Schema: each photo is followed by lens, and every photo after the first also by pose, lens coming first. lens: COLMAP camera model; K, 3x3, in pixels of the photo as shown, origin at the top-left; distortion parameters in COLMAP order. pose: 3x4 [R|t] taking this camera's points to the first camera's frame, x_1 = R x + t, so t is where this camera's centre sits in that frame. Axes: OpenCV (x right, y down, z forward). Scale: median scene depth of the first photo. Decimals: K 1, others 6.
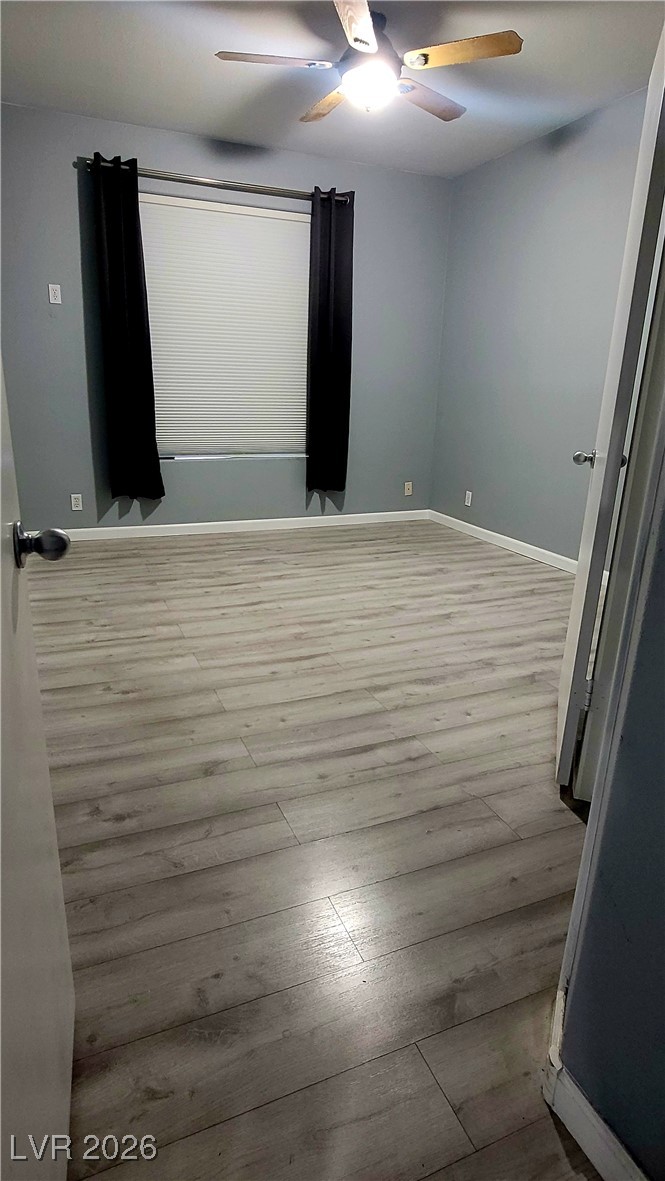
lens RADIAL K [[639.3, 0, 327.6], [0, 639.3, 587.3], [0, 0, 1]] dist [0.000457, -0.003938]
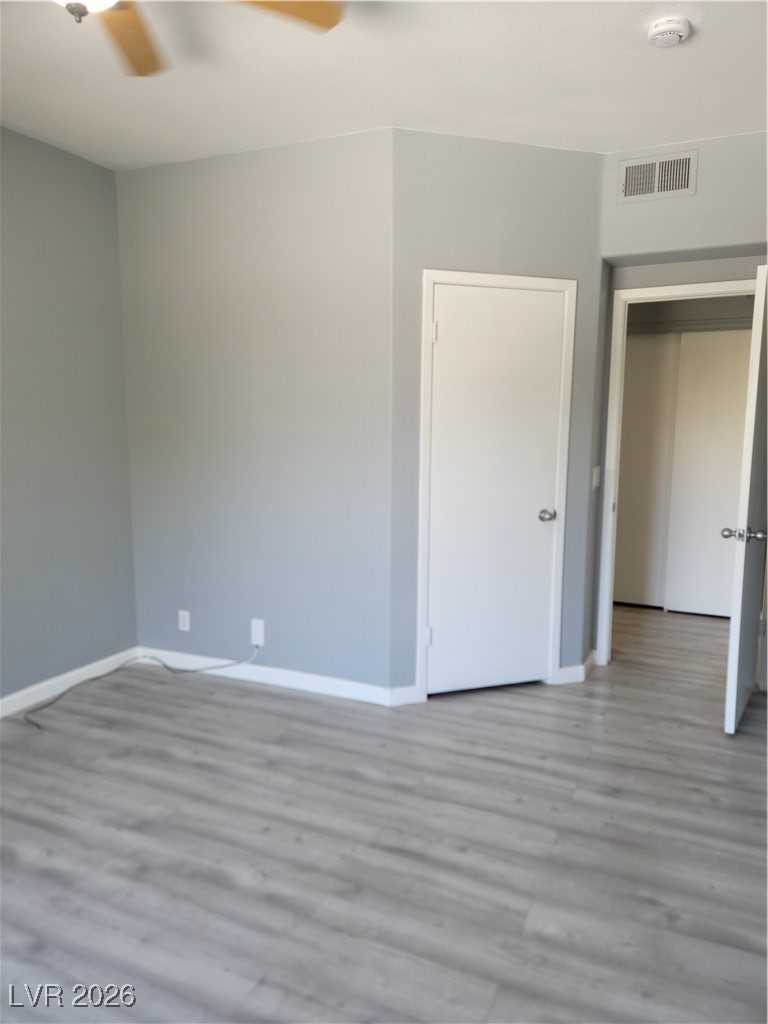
lens RADIAL K [[748.2, 0, 377.7], [0, 748.2, 505.5], [0, 0, 1]] dist [0.061920, -0.015921]
pose [[-0.670207, -0.127065, 0.731216, -0.682732], [0.204857, 0.915288, 0.346817, -0.641695], [-0.713341, 0.382234, -0.587403, 1.533347]]
